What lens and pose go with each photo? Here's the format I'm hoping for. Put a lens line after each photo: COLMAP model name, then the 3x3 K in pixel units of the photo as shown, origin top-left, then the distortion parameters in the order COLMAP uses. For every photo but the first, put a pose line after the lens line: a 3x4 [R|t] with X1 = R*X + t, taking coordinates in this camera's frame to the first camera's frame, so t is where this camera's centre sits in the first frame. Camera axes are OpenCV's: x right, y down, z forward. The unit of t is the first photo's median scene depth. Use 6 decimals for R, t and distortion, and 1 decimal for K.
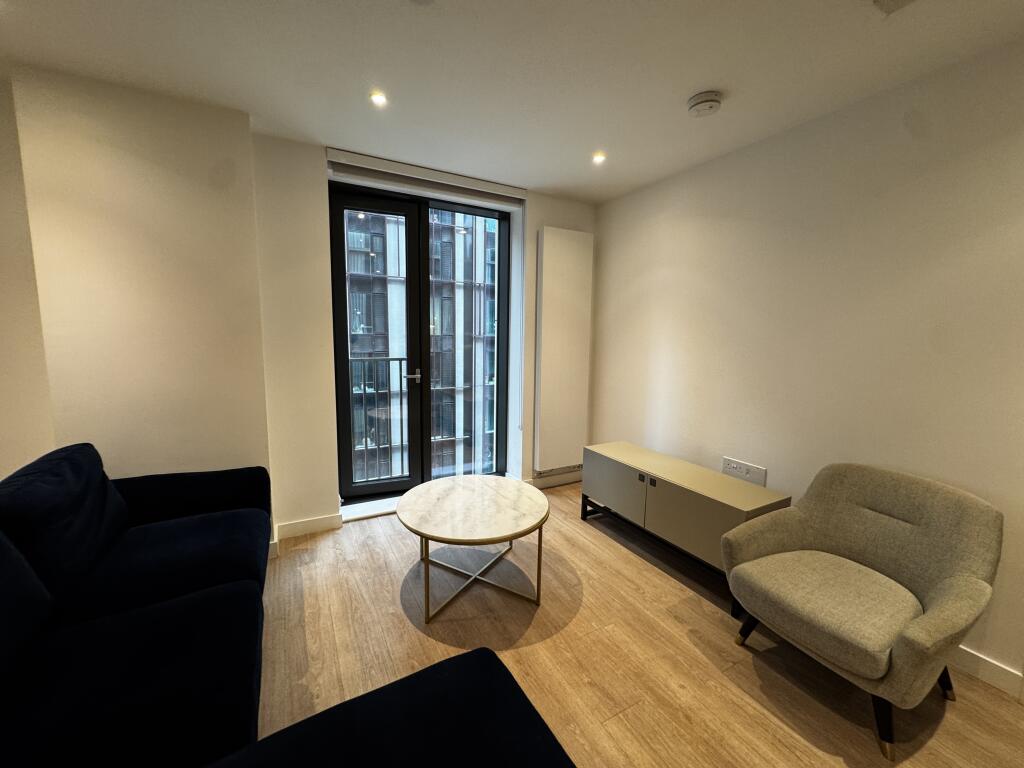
lens RADIAL K [[409.2, 0, 512.0], [0, 409.2, 384.0], [0, 0, 1]] dist [0.000804, 0.000070]
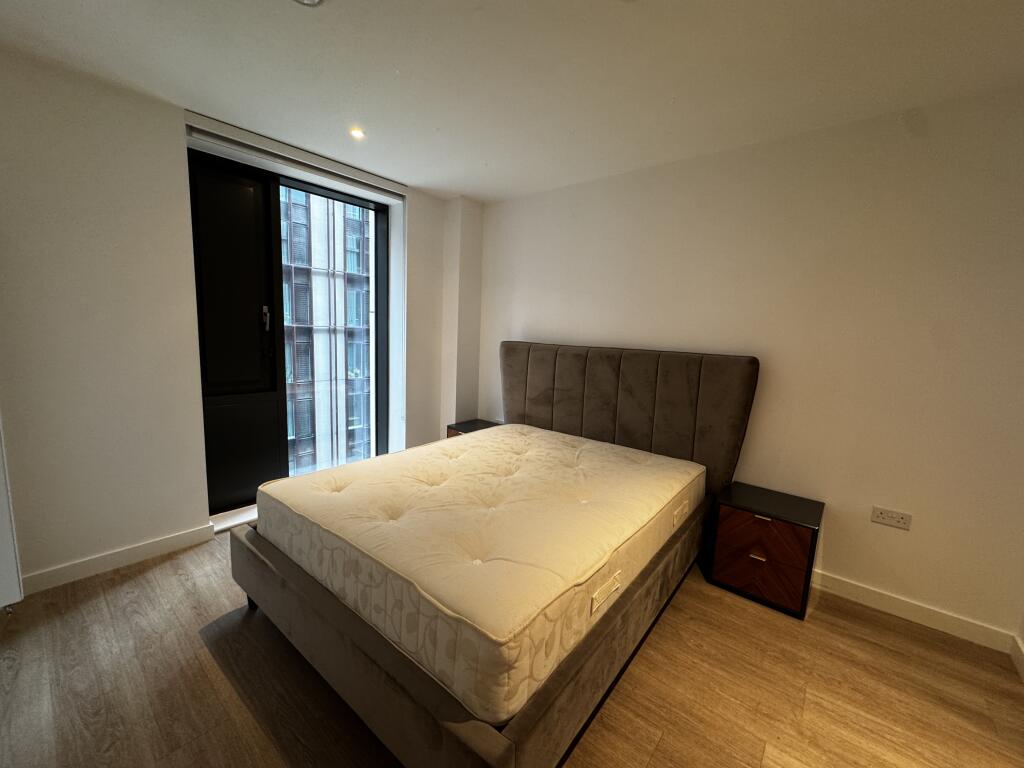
lens RADIAL K [[409.2, 0, 512.0], [0, 409.2, 384.0], [0, 0, 1]] dist [0.000804, 0.000070]
pose [[0.926595, -0.035823, 0.374350, -0.139127], [0.028648, 0.999284, 0.024713, 0.007454], [-0.374967, -0.012175, 0.926958, -0.073817]]
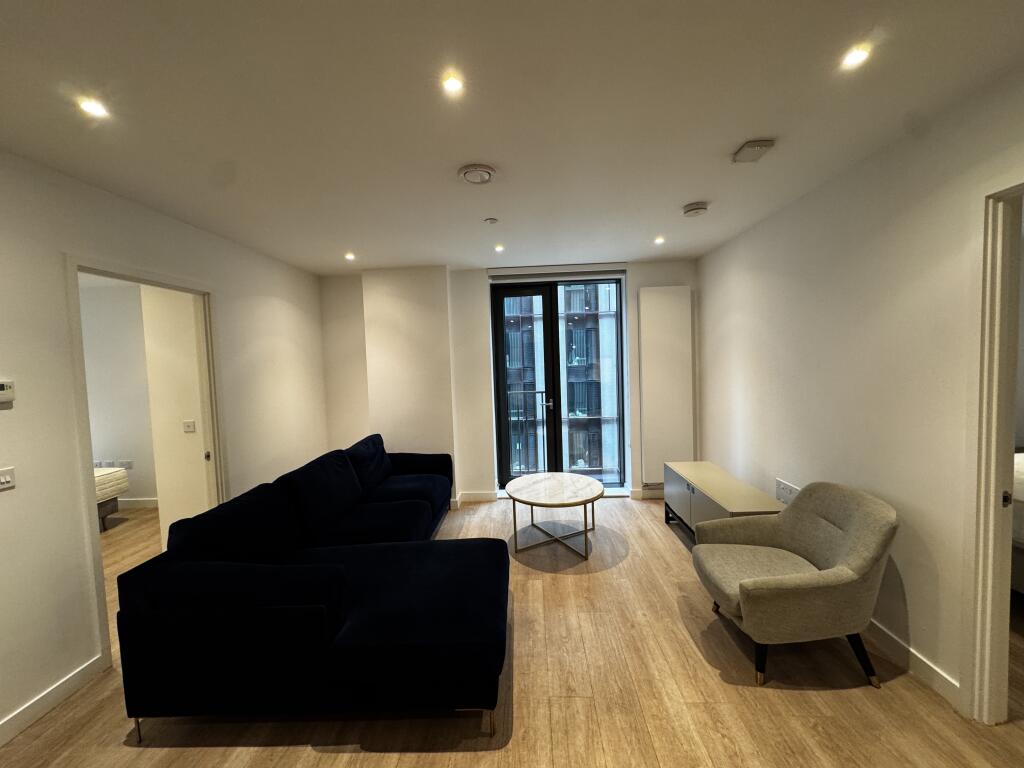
lens RADIAL K [[409.2, 0, 512.0], [0, 409.2, 384.0], [0, 0, 1]] dist [0.000804, 0.000070]
pose [[0.855086, -0.017605, -0.518187, 0.474198], [-0.016488, 0.997995, -0.061114, 0.000415], [0.518224, 0.060802, 0.853081, -0.341952]]
